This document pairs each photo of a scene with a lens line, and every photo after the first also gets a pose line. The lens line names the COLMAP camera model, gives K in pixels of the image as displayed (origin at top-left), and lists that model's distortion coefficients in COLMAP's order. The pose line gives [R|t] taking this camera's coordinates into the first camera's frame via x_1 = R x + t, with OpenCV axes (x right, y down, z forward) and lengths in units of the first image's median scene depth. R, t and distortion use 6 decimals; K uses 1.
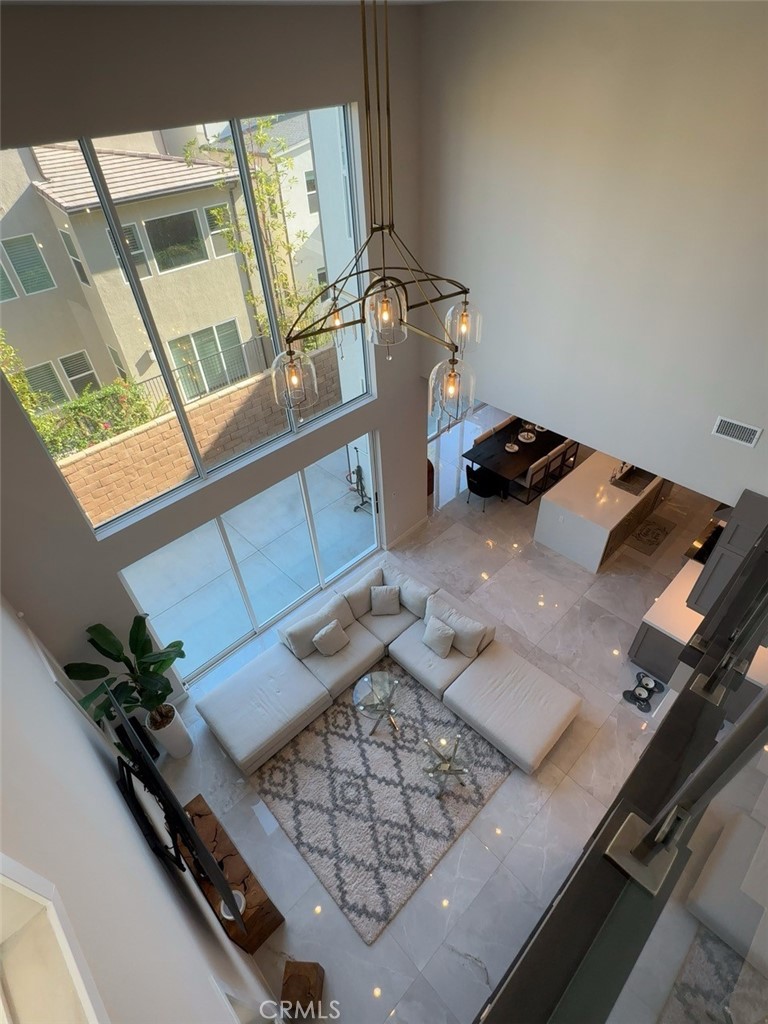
lens RADIAL K [[521.1, 0, 378.6], [0, 521.1, 513.7], [0, 0, 1]] dist [-0.004046, -0.000534]
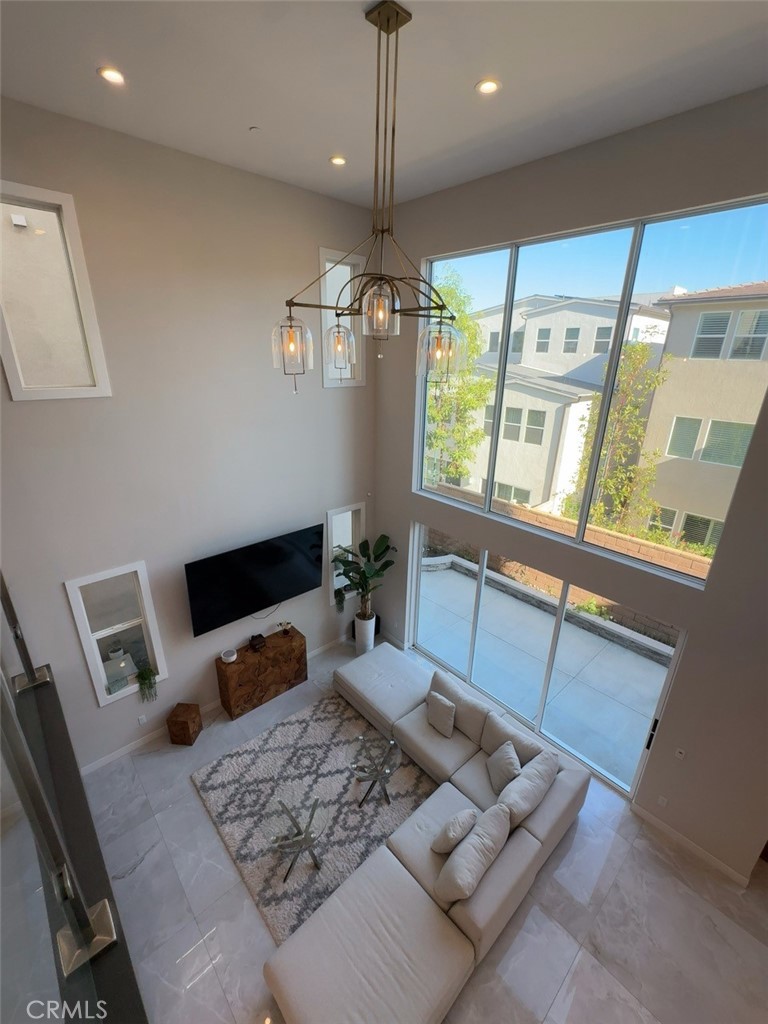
lens RADIAL K [[412.9, 0, 384.0], [0, 412.9, 512.0], [0, 0, 1]] dist [-0.002829, -0.000572]
pose [[-0.019797, 0.404771, -0.914204, 0.522365], [-0.673976, 0.669990, 0.311238, -0.202200], [0.738488, 0.622313, 0.259542, 0.553065]]
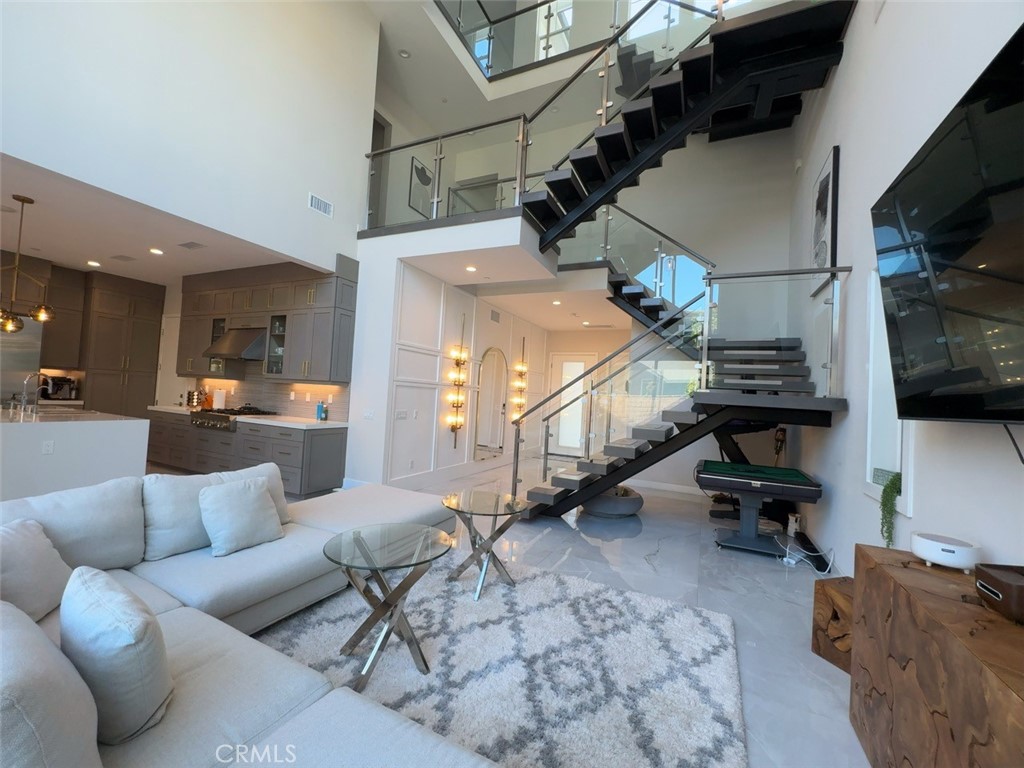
lens RADIAL K [[412.9, 0, 513.4], [0, 412.9, 387.7], [0, 0, 1]] dist [-0.002829, -0.000572]
pose [[-0.366757, 0.061837, 0.928259, -0.367861], [0.587343, 0.789184, 0.179489, 0.249024], [-0.721469, 0.611036, -0.325758, 0.979183]]
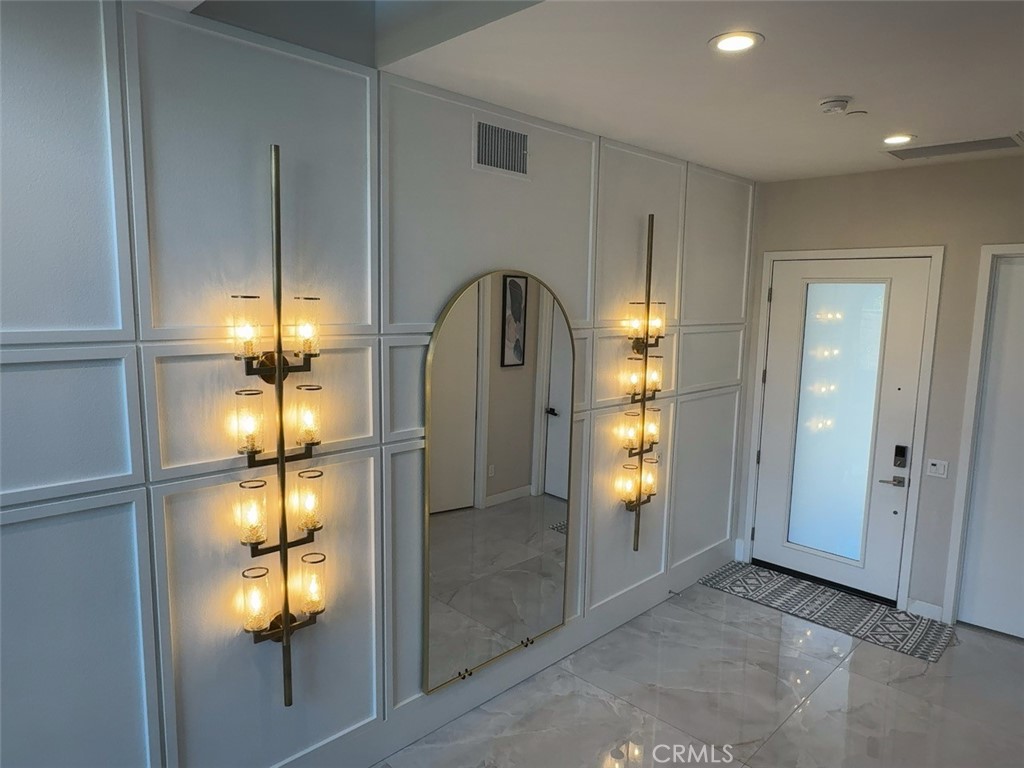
lens RADIAL K [[678.1, 0, 523.6], [0, 678.1, 388.4], [0, 0, 1]] dist [-0.004189, -0.001698]
pose [[-0.046705, -0.075729, 0.996034, 0.268717], [0.645374, 0.758786, 0.087953, 0.381566], [-0.762438, 0.646922, 0.013435, 0.574326]]
